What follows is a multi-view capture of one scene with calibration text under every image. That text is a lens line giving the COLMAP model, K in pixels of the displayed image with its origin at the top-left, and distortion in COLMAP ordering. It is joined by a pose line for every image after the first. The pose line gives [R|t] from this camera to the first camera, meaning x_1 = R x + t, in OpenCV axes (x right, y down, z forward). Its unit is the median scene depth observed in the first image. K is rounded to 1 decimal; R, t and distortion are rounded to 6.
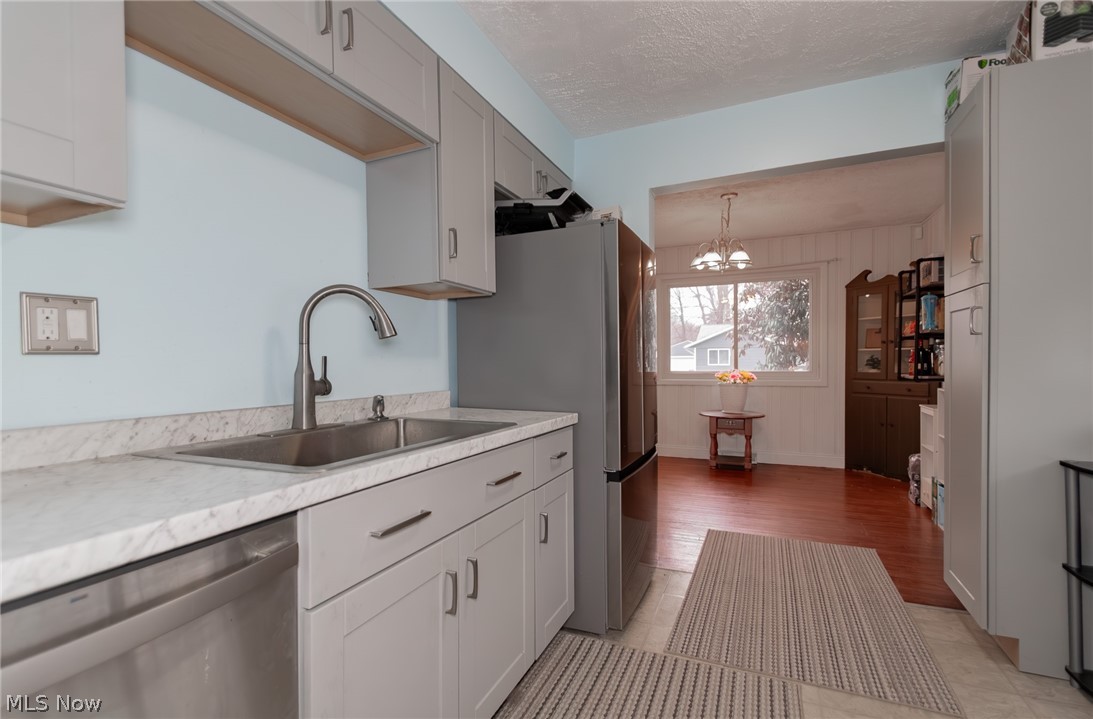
lens RADIAL K [[507.2, 0, 544.4], [0, 507.2, 360.6], [0, 0, 1]] dist [0.010692, -0.004114]
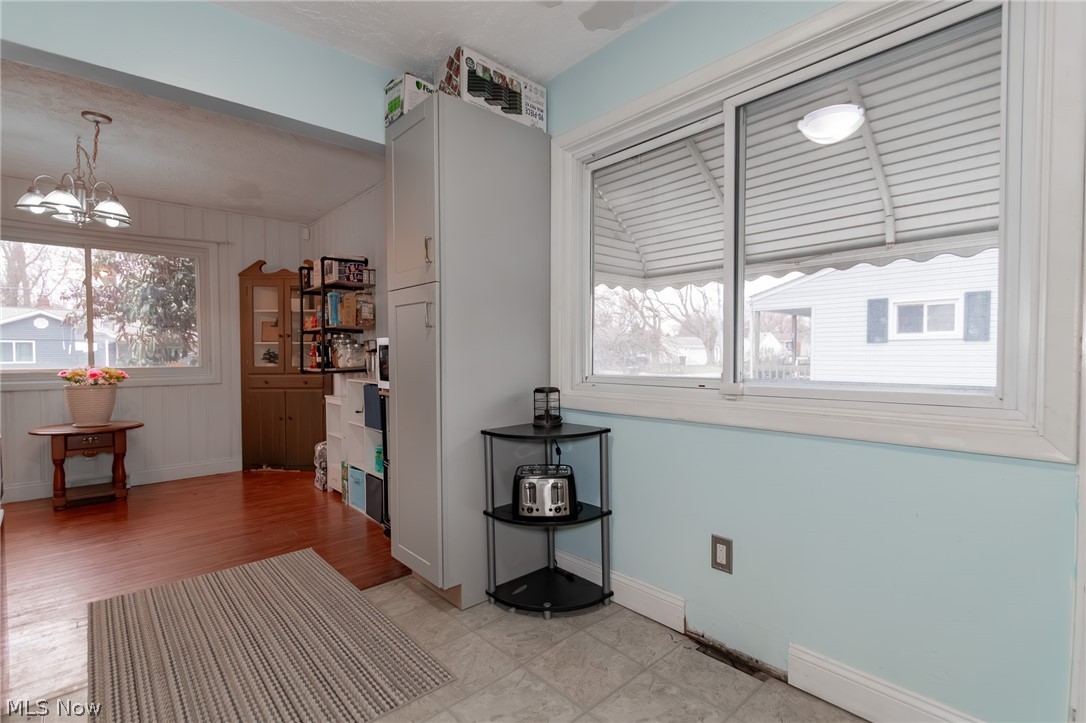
lens RADIAL K [[504.0, 0, 543.6], [0, 504.0, 367.5], [0, 0, 1]] dist [0.010692, -0.004114]
pose [[0.414925, -0.019002, 0.909657, -0.025292], [0.000663, 0.999788, 0.020583, 0.007313], [-0.909855, -0.007937, 0.414849, 0.157348]]
